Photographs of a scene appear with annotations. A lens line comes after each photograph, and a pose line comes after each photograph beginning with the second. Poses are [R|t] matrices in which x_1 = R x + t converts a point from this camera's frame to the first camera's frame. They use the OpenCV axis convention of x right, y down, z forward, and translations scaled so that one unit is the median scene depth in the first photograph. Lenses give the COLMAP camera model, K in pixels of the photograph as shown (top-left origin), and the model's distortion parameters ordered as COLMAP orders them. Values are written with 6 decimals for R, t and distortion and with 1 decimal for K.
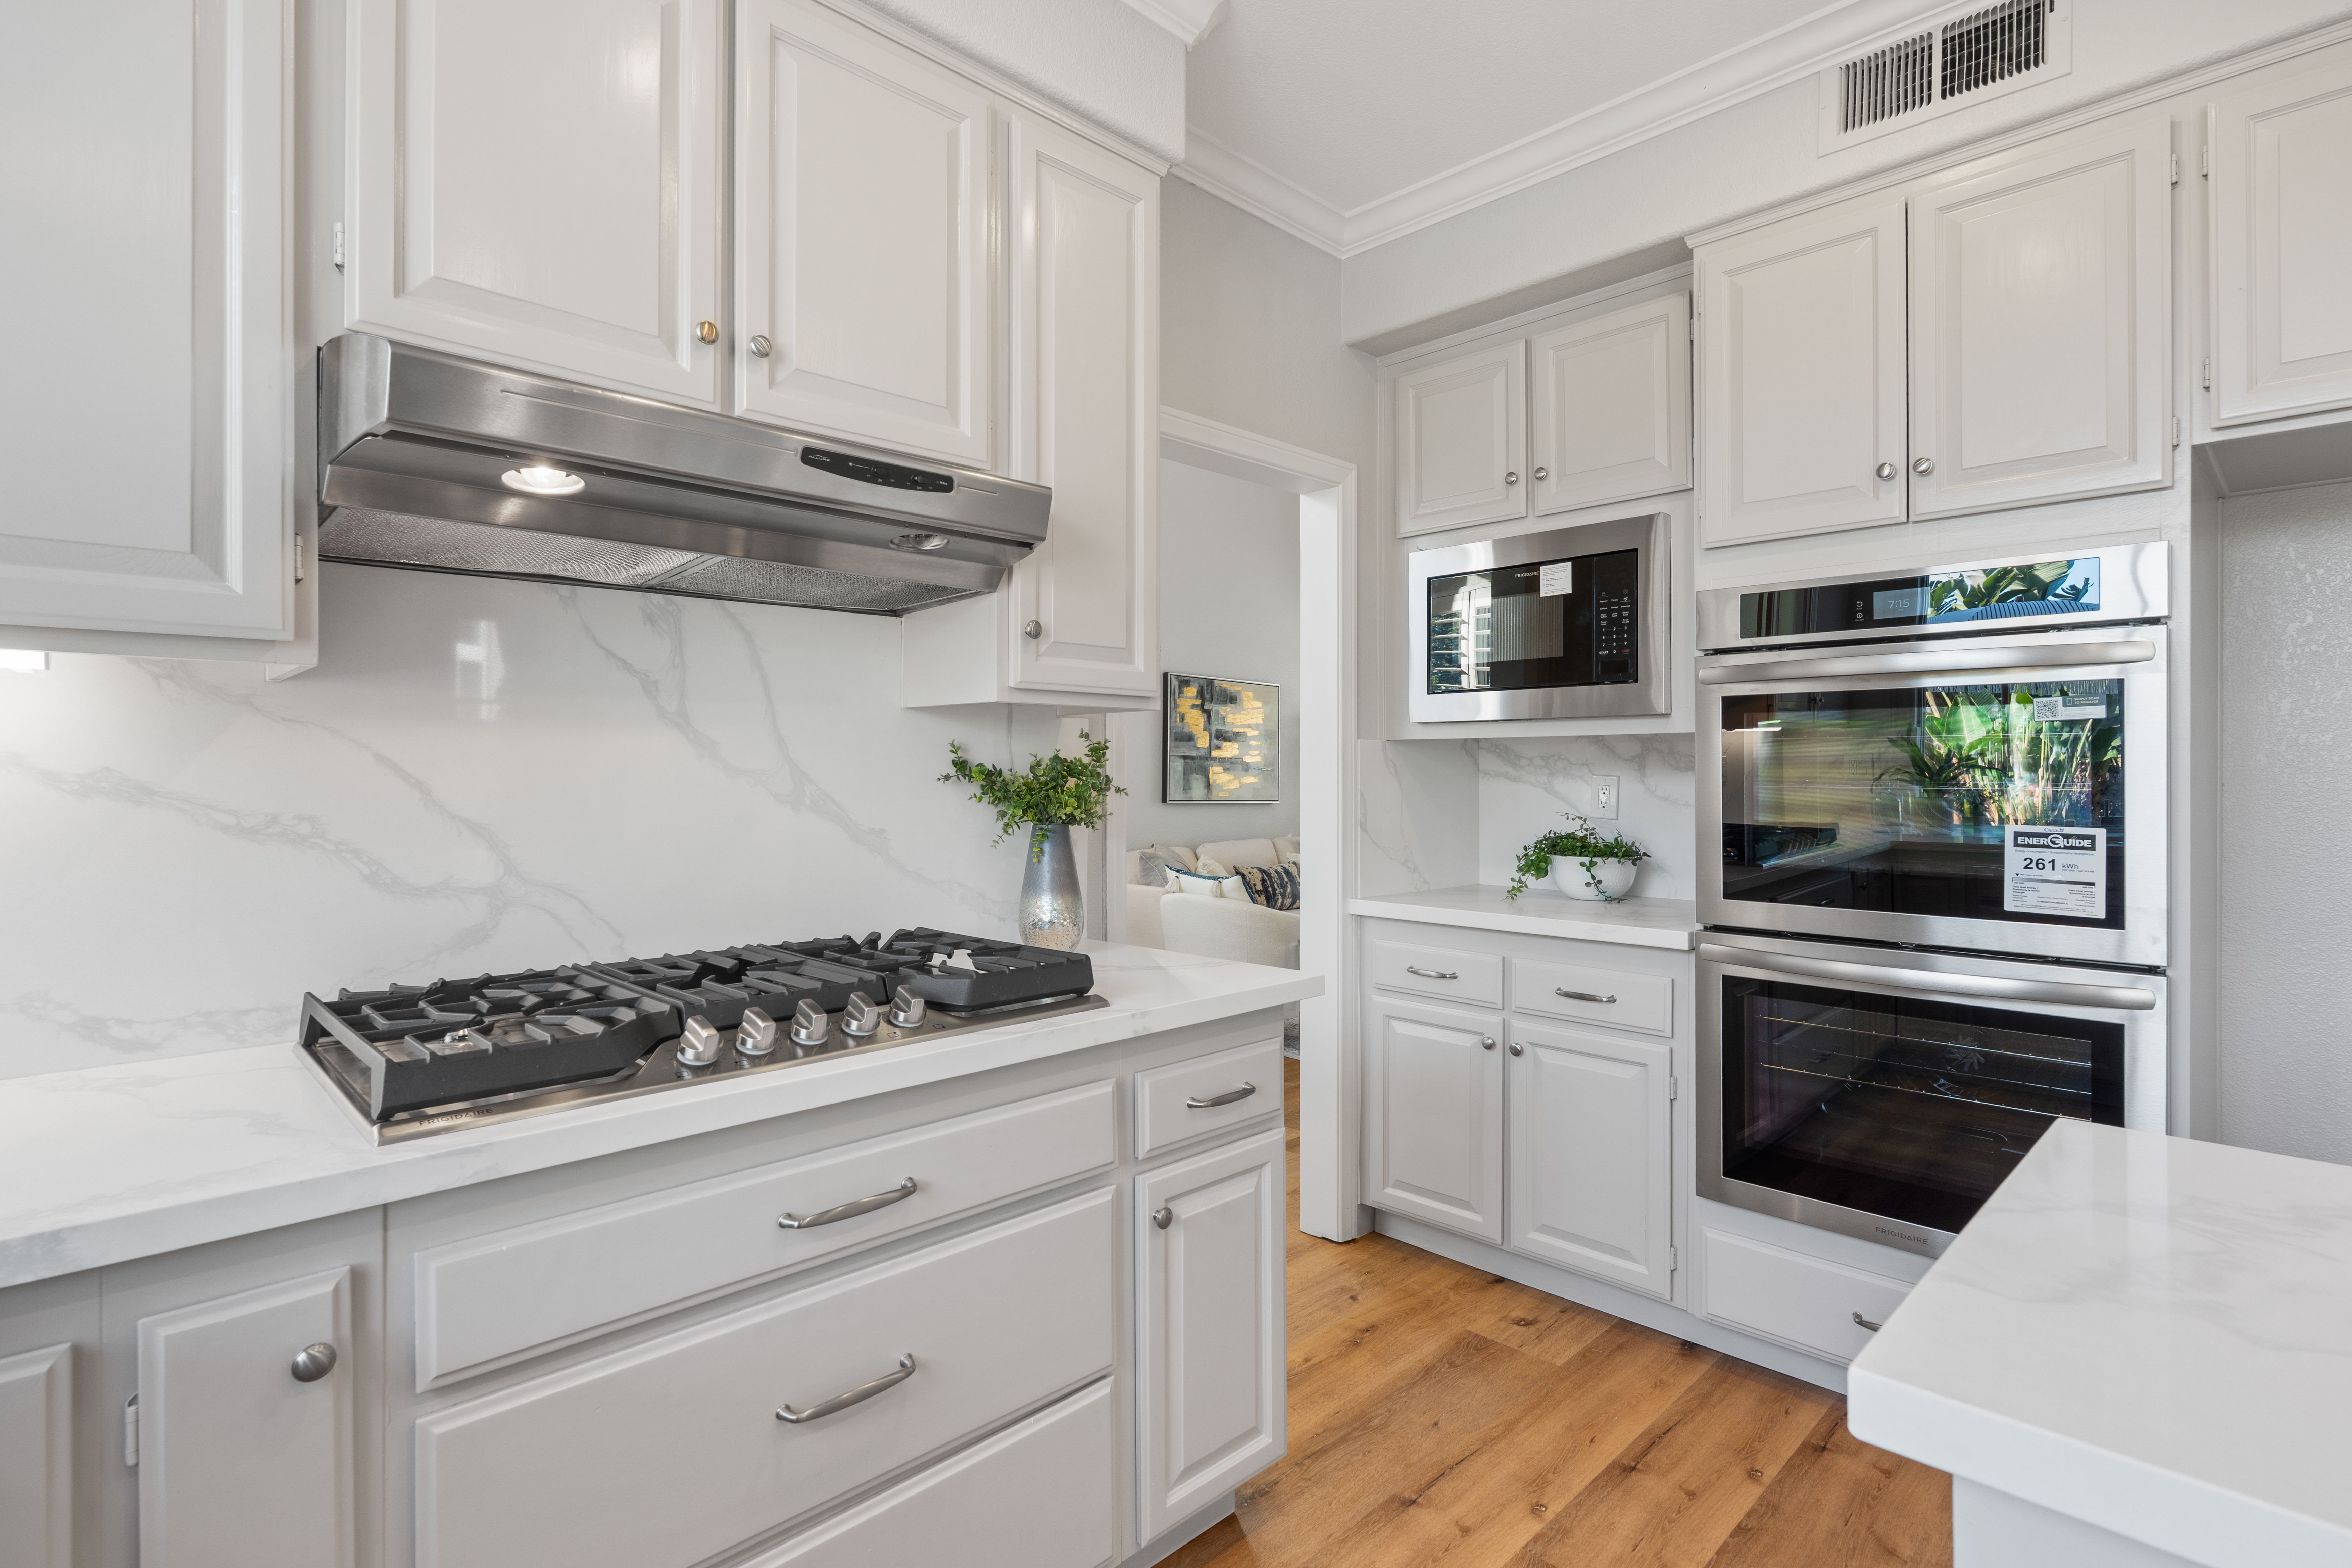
lens RADIAL K [[1143.9, 0, 1179.7], [0, 1143.9, 768.4], [0, 0, 1]] dist [-0.000166, -0.000179]
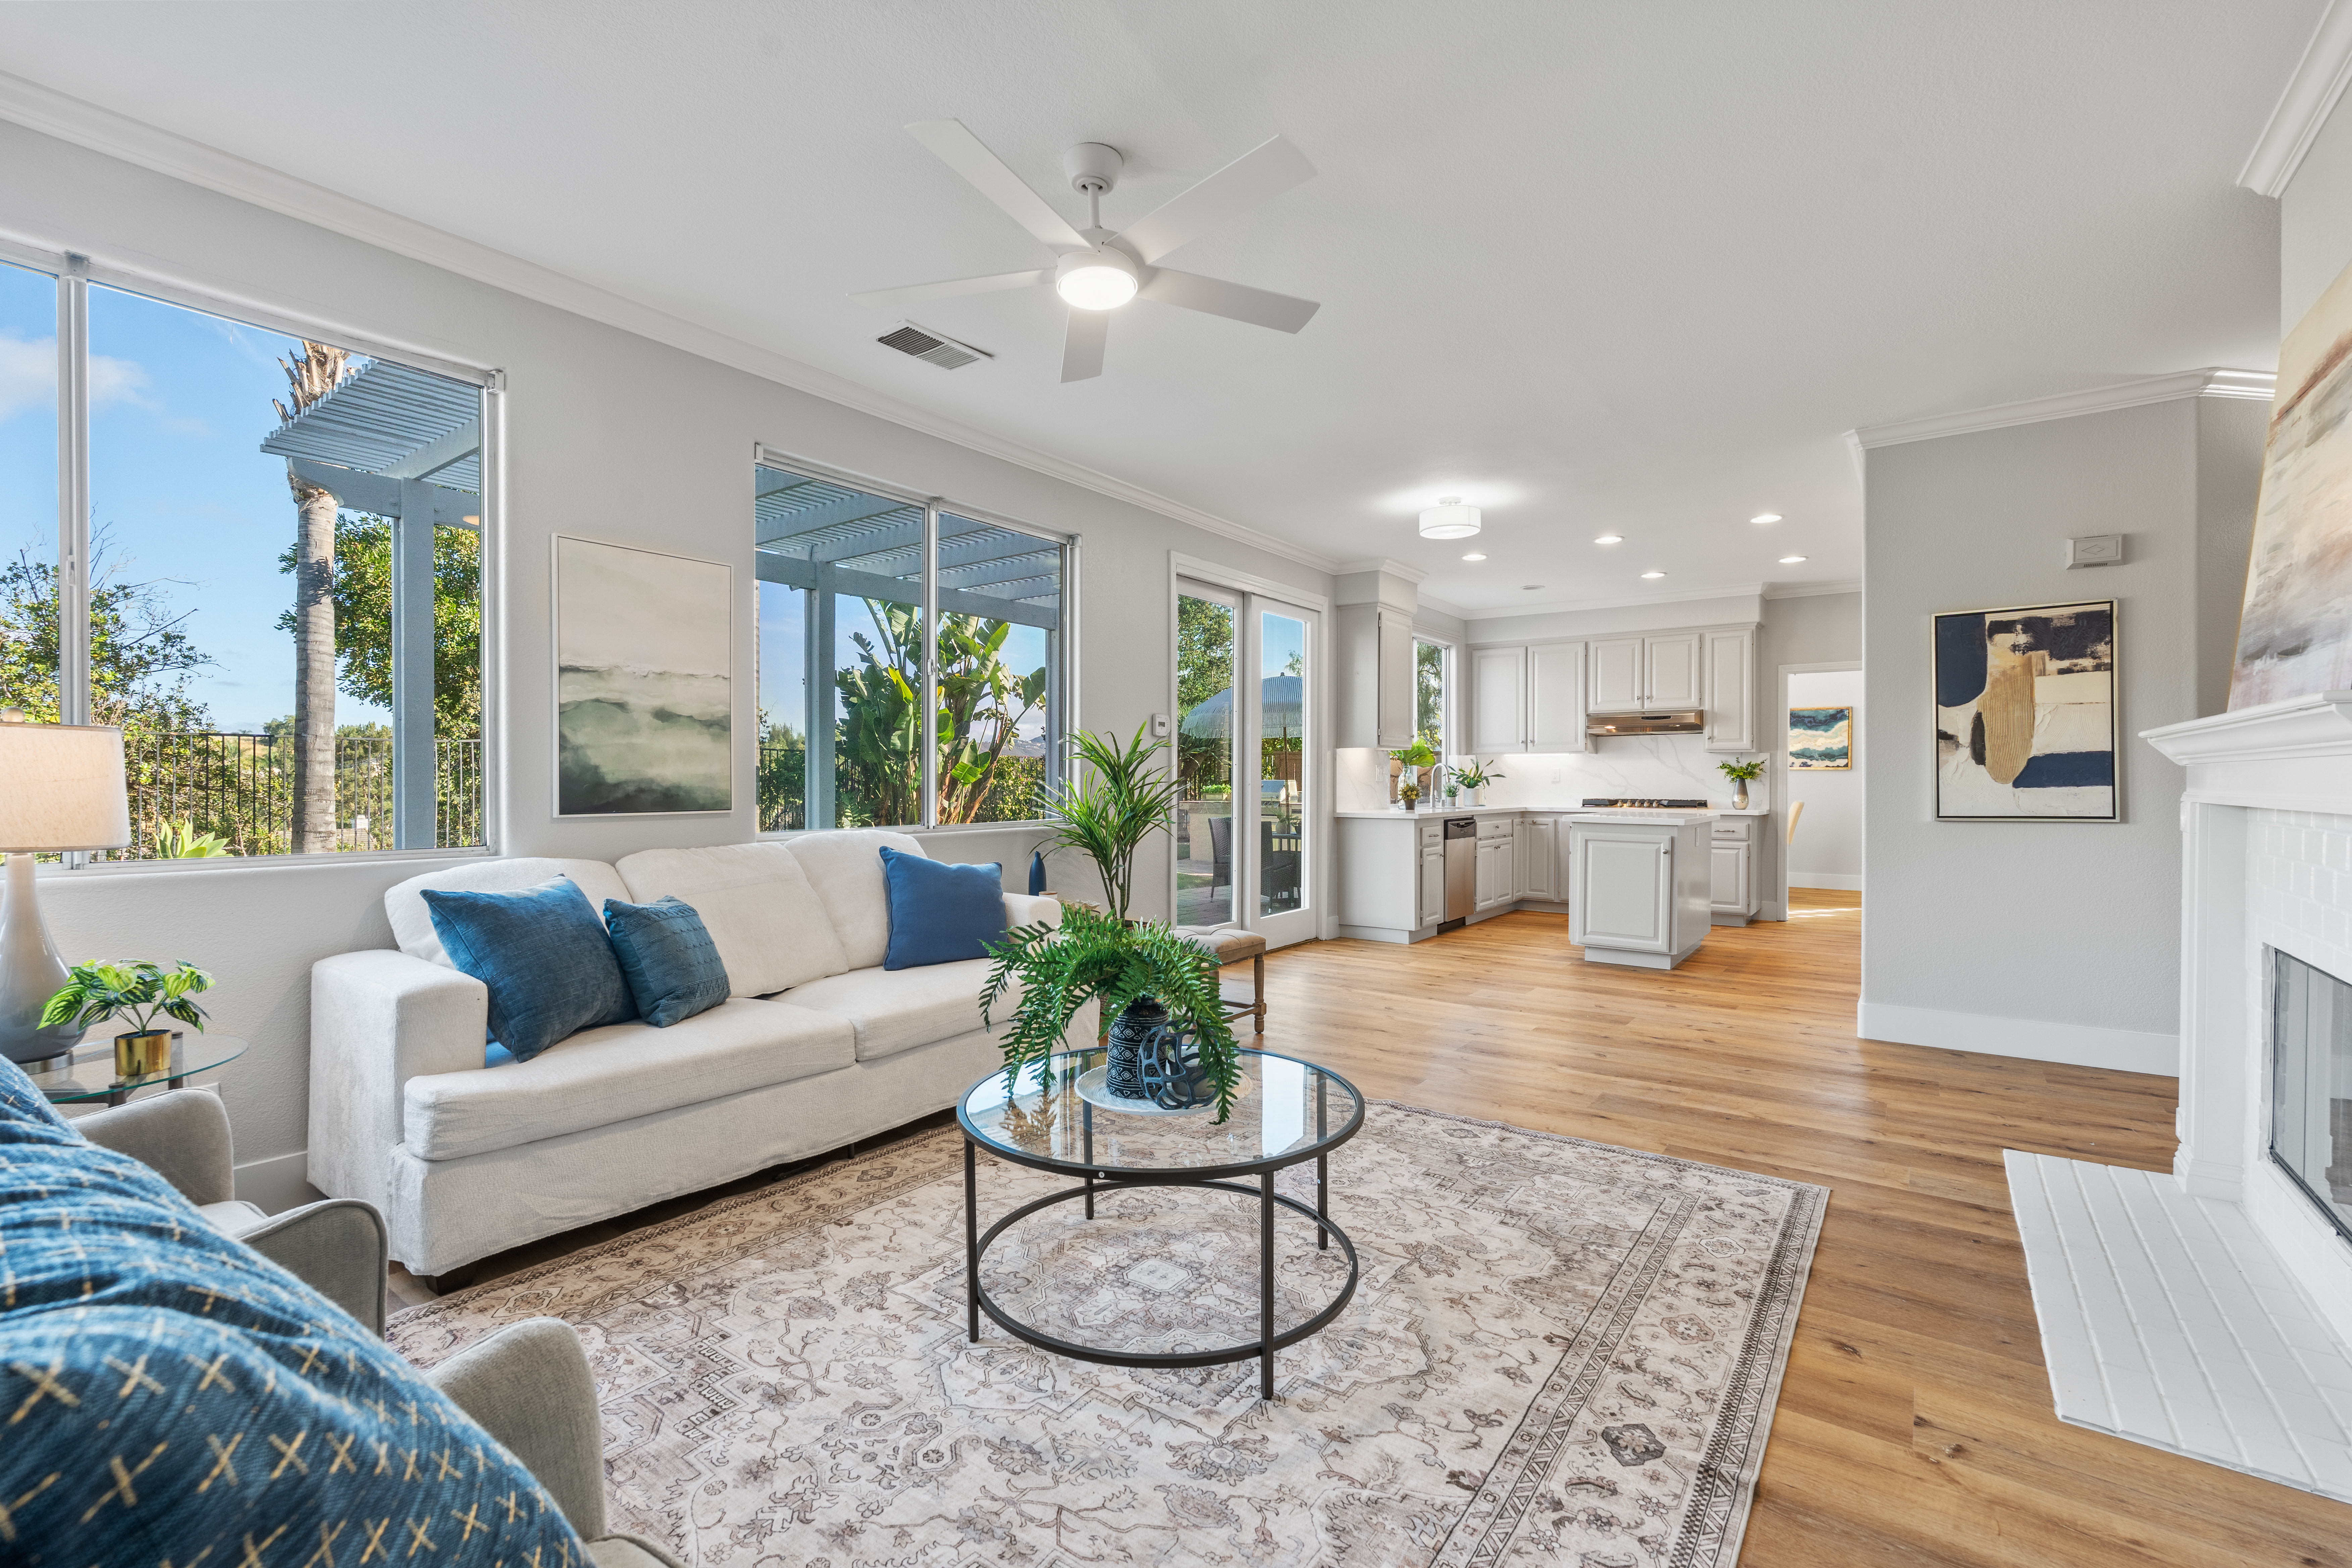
lens RADIAL K [[1030.9, 0, 1177.3], [0, 1030.9, 779.8], [0, 0, 1]] dist [-0.006504, 0.000336]
pose [[0.162801, 0.003651, -0.986652, 3.586234], [0.001379, 0.999991, 0.003928, 0.036181], [0.986658, -0.002000, 0.162794, -1.832013]]
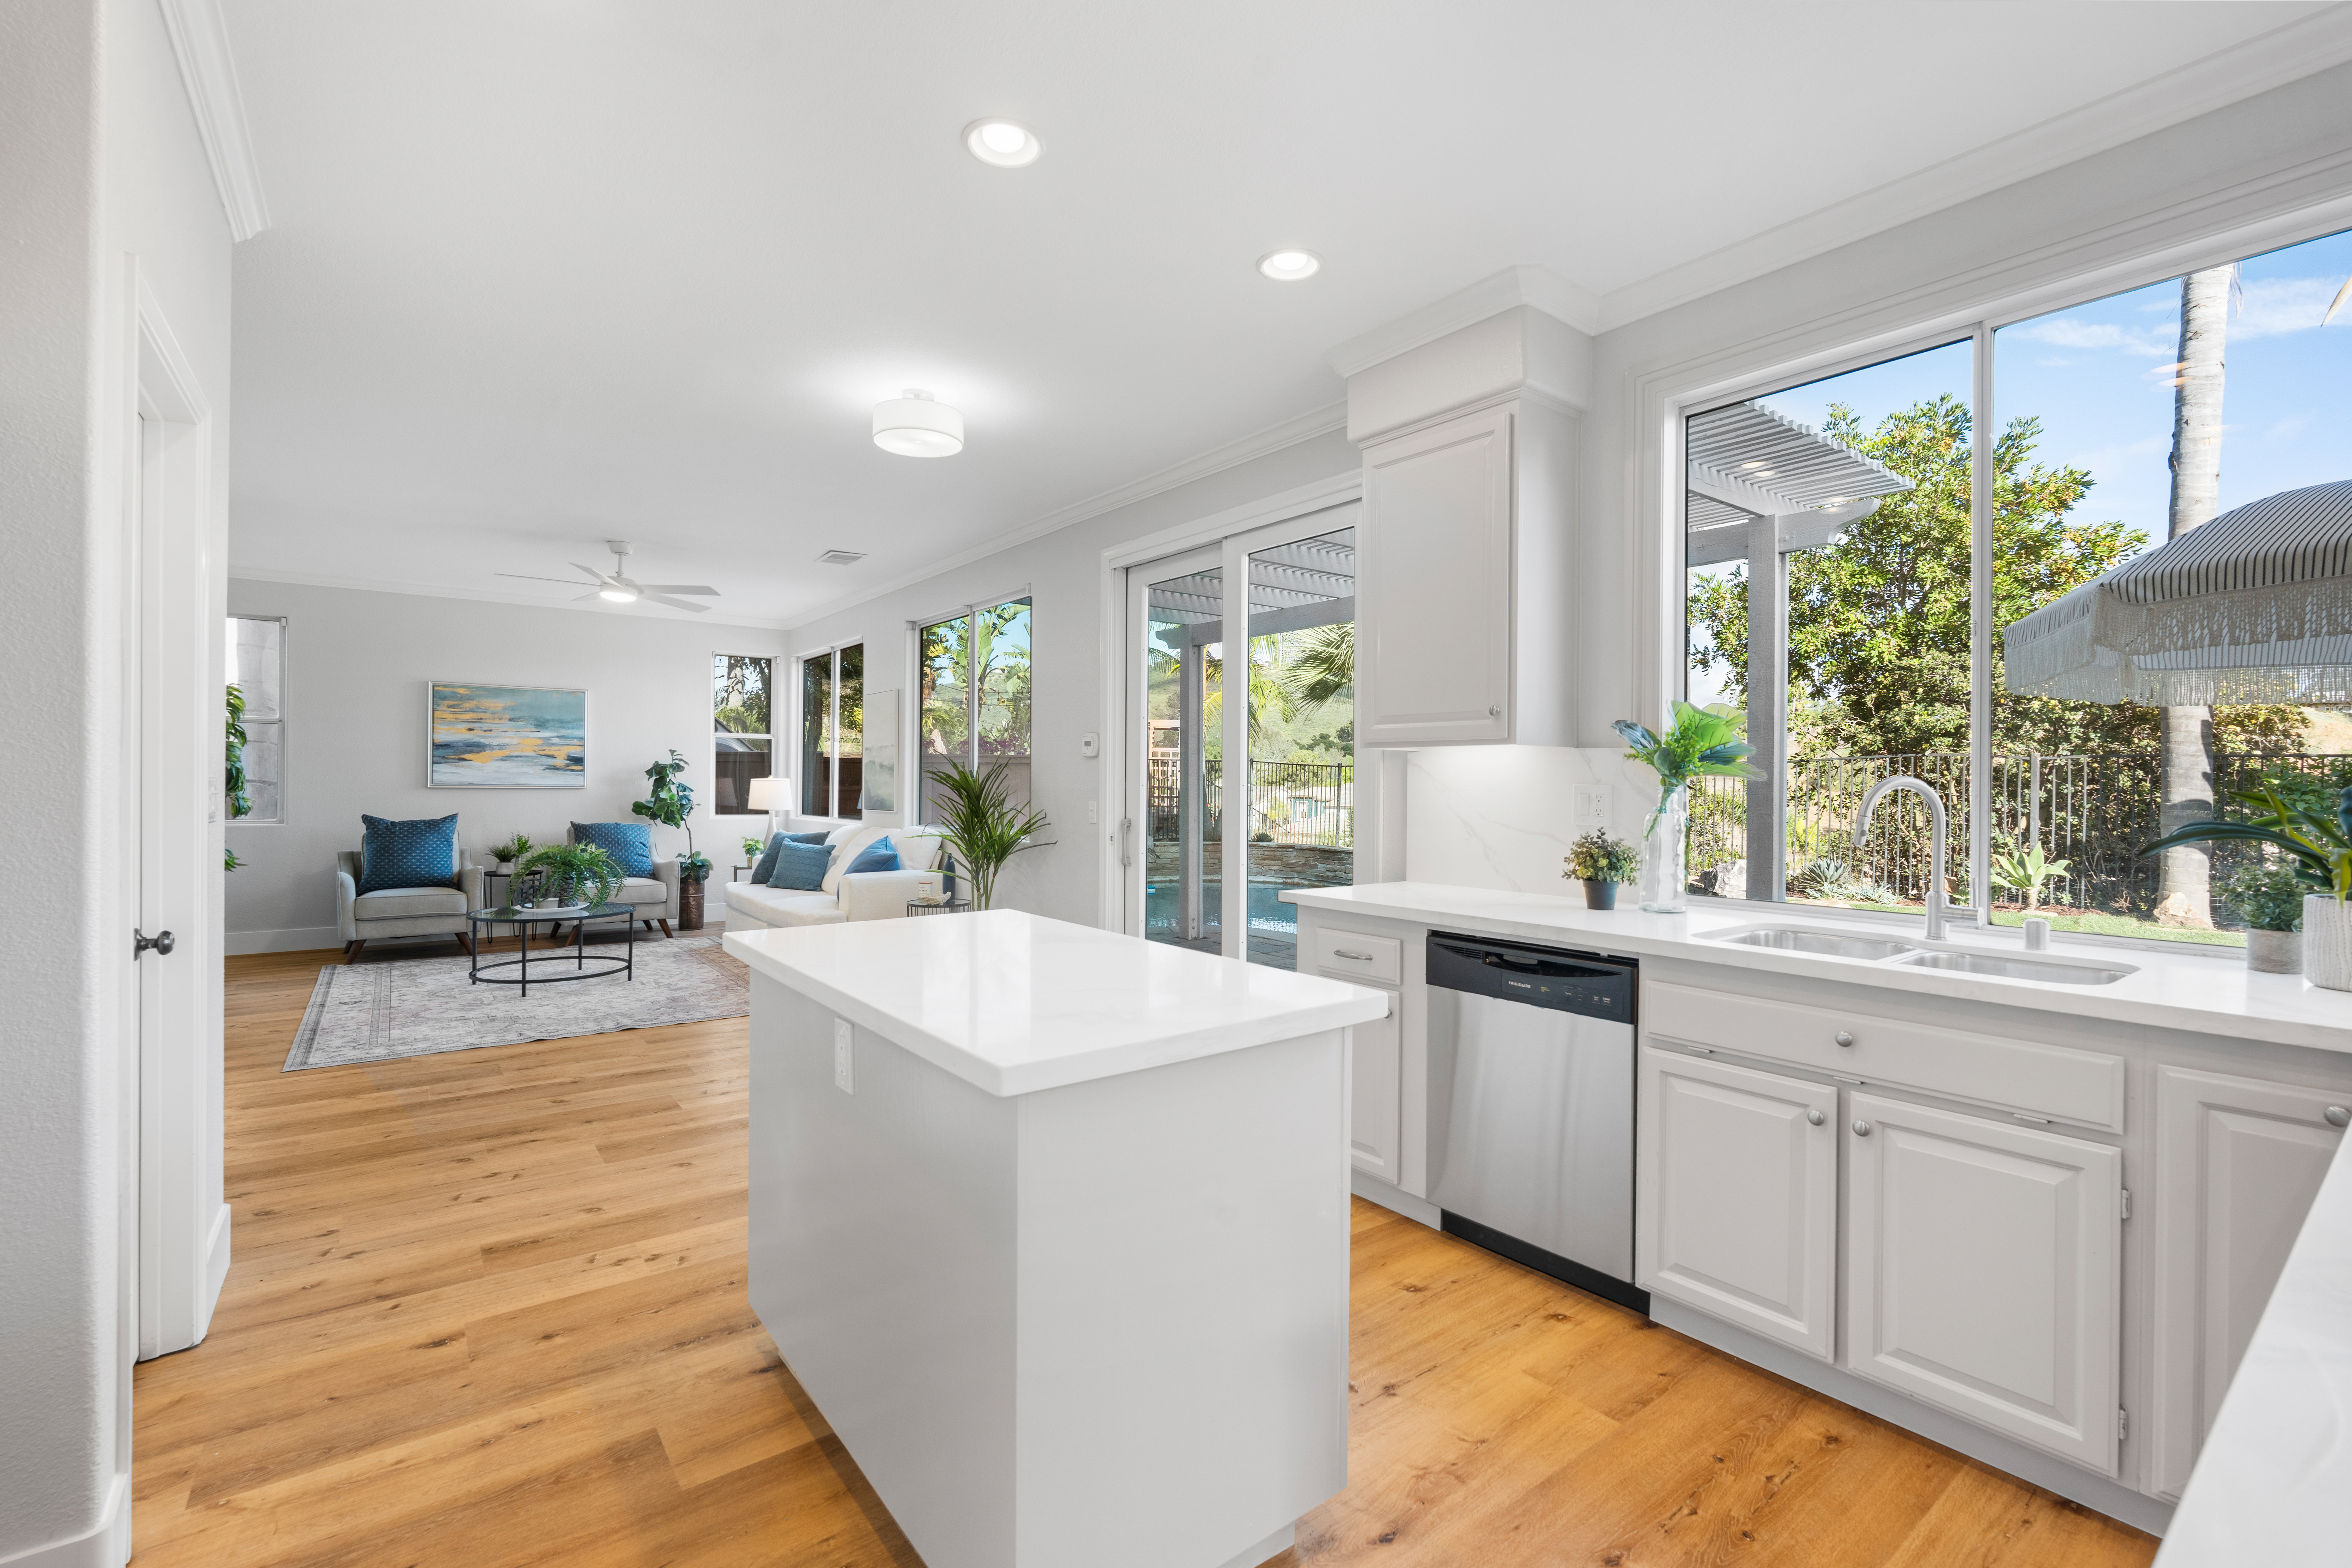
lens RADIAL K [[1030.9, 0, 1175.6], [0, 1030.9, 790.5], [0, 0, 1]] dist [-0.006504, 0.000336]
pose [[-0.992330, -0.006086, 0.123464, 0.251685], [-0.005674, 0.999977, 0.003682, 0.003561], [-0.123483, 0.002953, -0.992342, 1.152070]]
